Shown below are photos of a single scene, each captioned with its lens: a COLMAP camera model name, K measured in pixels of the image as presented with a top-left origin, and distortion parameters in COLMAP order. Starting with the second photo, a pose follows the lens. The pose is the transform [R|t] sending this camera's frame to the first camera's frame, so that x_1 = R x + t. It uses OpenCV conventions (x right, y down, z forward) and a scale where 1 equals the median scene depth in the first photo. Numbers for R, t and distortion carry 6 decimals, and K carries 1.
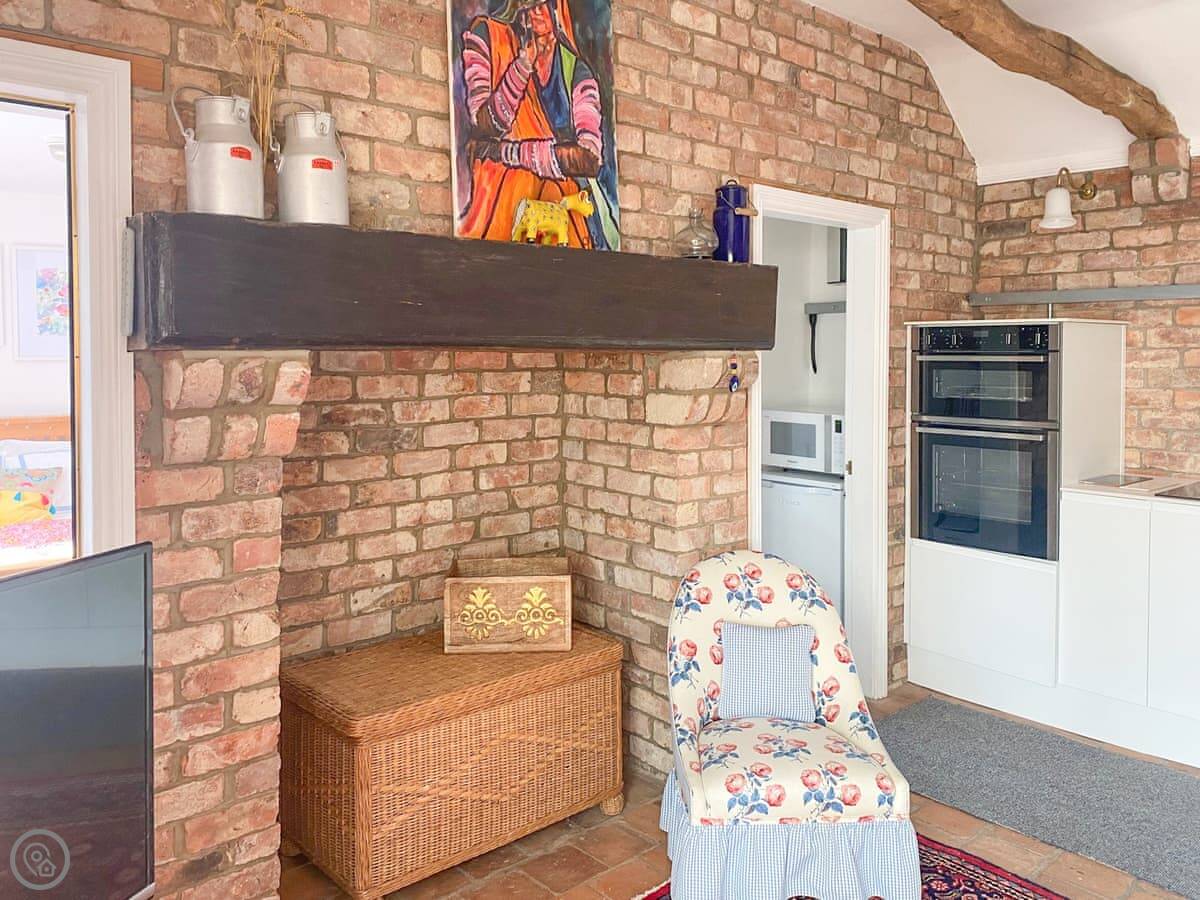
lens RADIAL K [[944.1, 0, 601.9], [0, 944.1, 372.7], [0, 0, 1]] dist [0.085176, -0.071935]
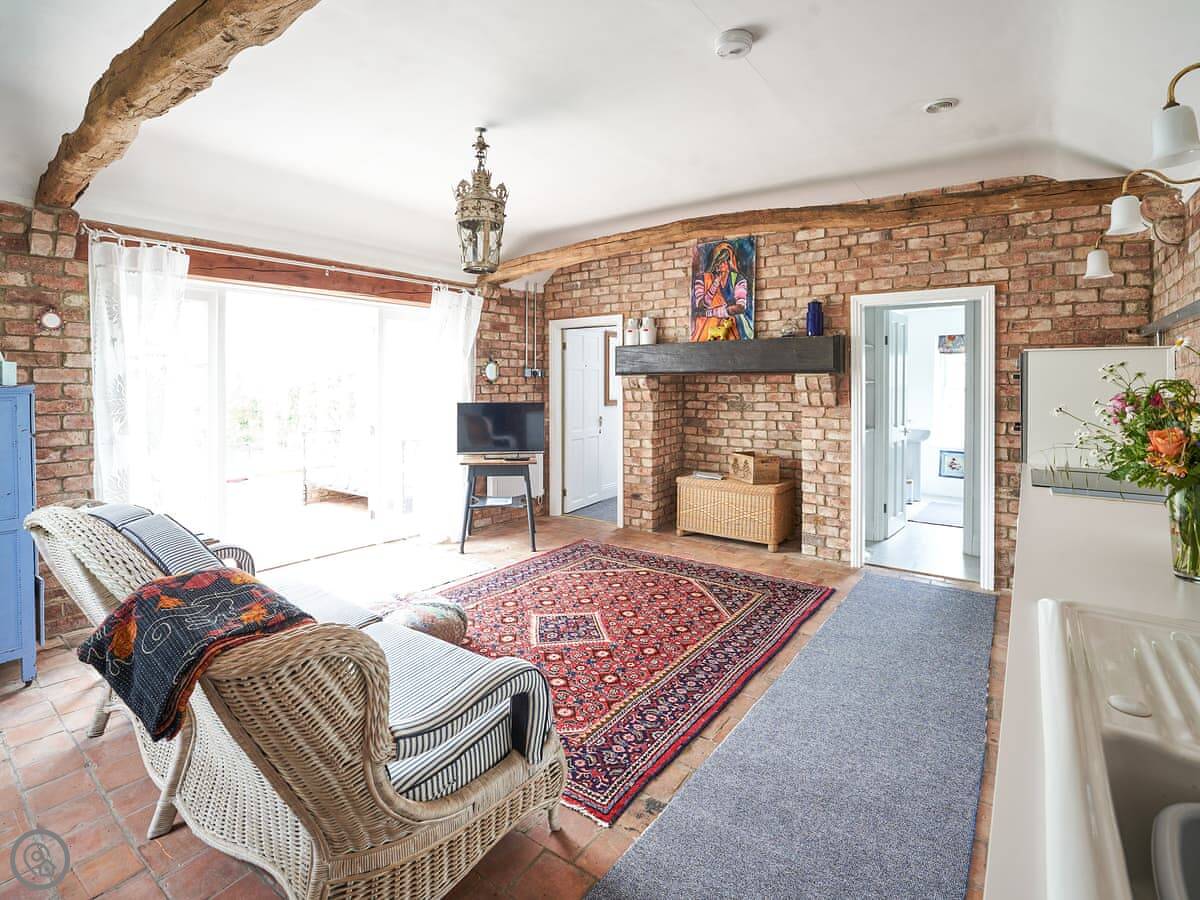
lens RADIAL K [[595.8, 0, 591.4], [0, 595.8, 384.7], [0, 0, 1]] dist [0.000024, -0.000222]
pose [[0.200706, 0.003717, -0.979644, 1.478759], [-0.022755, 0.999741, -0.000868, 0.015920], [0.979387, 0.022466, 0.200739, 0.182997]]
